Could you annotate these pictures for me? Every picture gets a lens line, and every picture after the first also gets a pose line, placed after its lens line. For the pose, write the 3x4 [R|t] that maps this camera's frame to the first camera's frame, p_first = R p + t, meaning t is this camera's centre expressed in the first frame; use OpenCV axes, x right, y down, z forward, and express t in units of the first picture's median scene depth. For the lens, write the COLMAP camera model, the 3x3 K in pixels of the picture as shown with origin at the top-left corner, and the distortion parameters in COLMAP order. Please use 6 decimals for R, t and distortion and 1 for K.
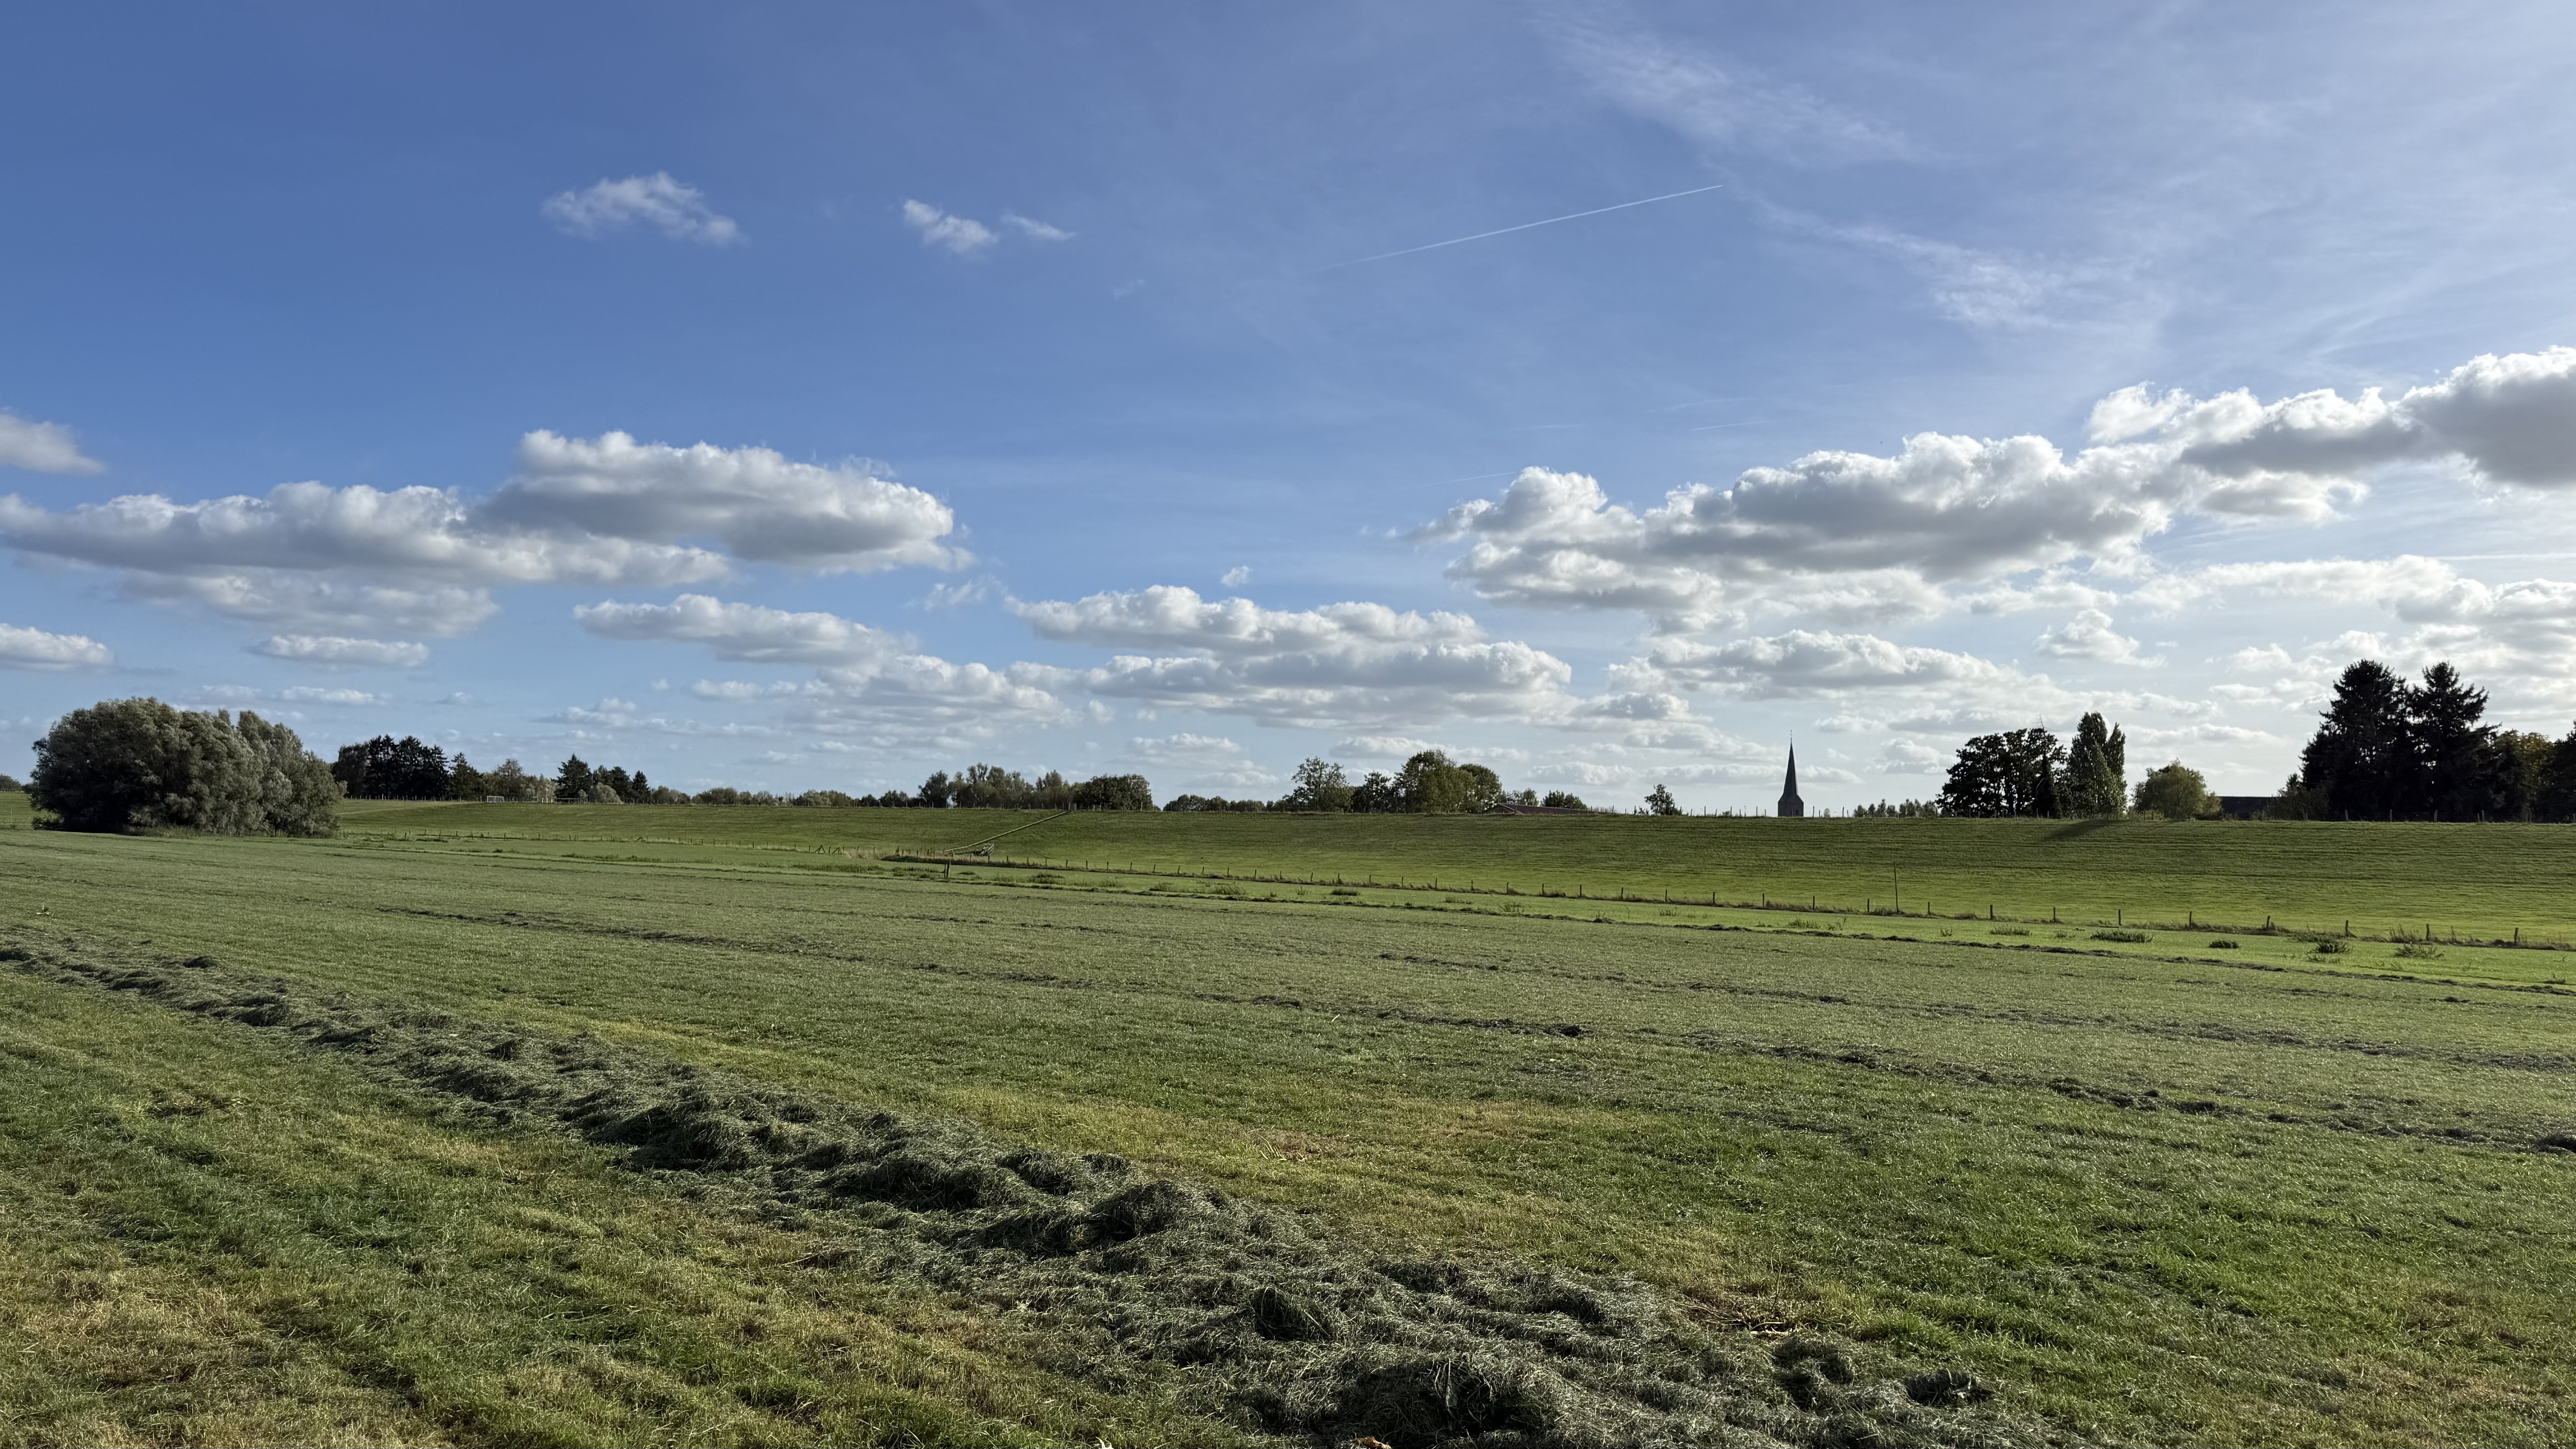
lens RADIAL K [[1800.8, 0, 1288.0], [0, 1800.8, 724.5], [0, 0, 1]] dist [0.060699, -0.092671]
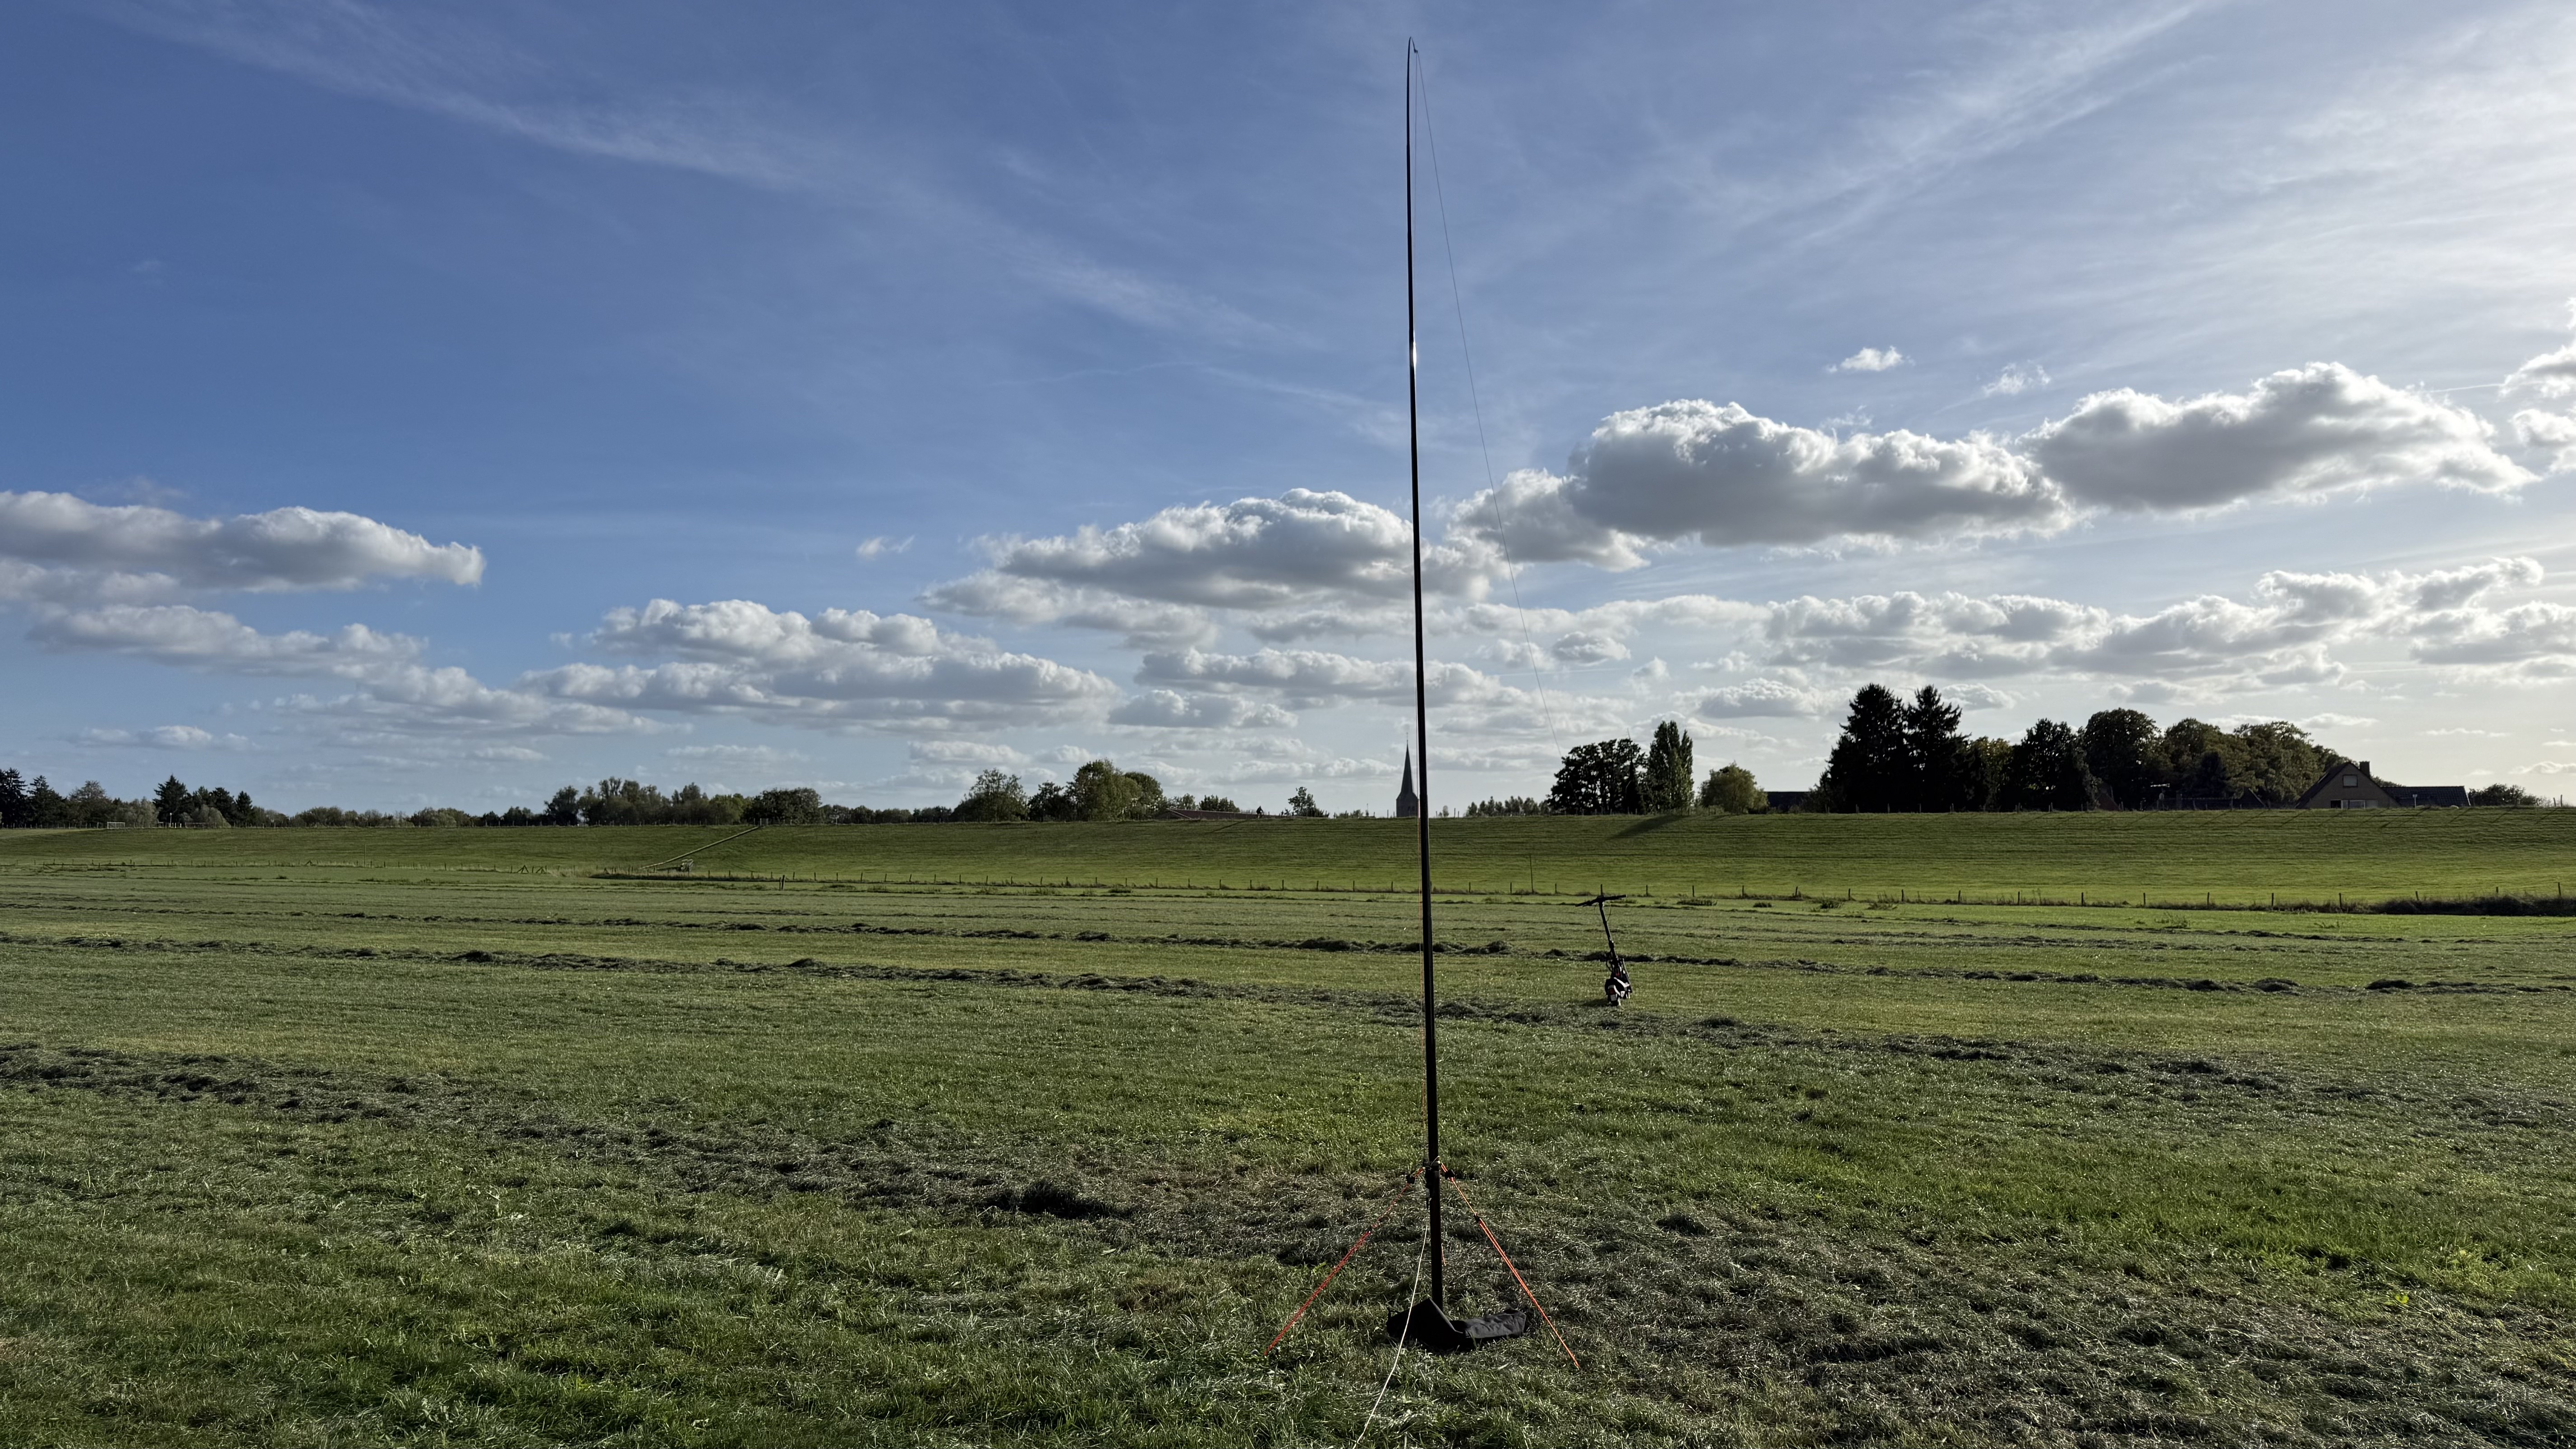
lens RADIAL K [[1850.6, 0, 1288.0], [0, 1850.6, 724.5], [0, 0, 1]] dist [0.149002, -0.272809]
pose [[0.975932, -0.010159, 0.217838, -0.060817], [0.009828, 0.999948, 0.002604, -0.010567], [-0.217853, -0.000401, 0.975982, -0.126974]]
